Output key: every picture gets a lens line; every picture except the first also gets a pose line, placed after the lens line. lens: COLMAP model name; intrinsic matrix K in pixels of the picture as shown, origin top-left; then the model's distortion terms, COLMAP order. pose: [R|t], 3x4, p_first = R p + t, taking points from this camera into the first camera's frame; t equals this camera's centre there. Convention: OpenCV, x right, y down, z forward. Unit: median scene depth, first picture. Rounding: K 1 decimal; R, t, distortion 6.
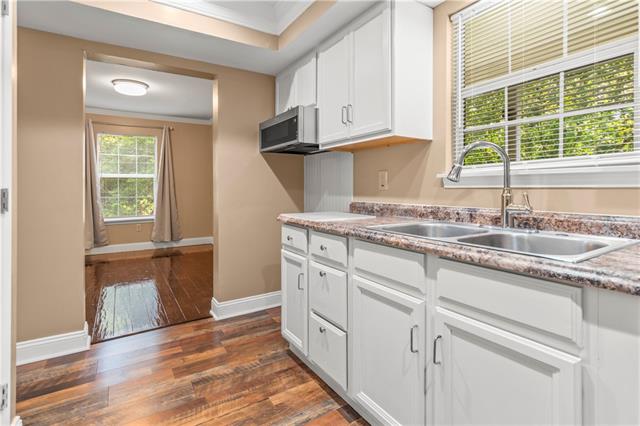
lens RADIAL K [[313.5, 0, 321.4], [0, 313.5, 189.7], [0, 0, 1]] dist [-0.000830, -0.000081]
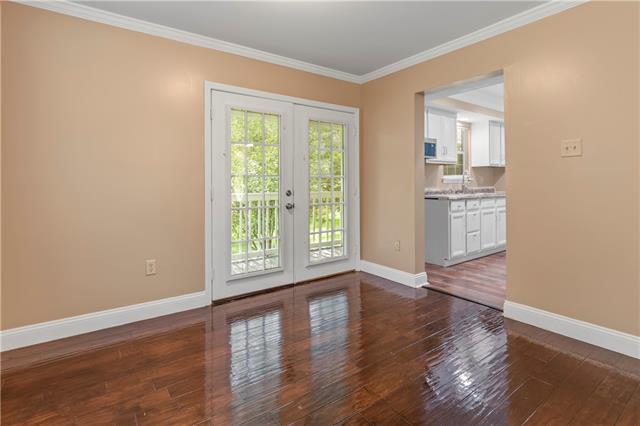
lens RADIAL K [[313.5, 0, 321.4], [0, 313.5, 189.7], [0, 0, 1]] dist [-0.000830, -0.000081]
pose [[-0.046871, -0.015945, 0.998774, -0.457371], [0.015310, 0.999744, 0.016679, -0.001791], [-0.998784, 0.016073, -0.046614, 0.424460]]
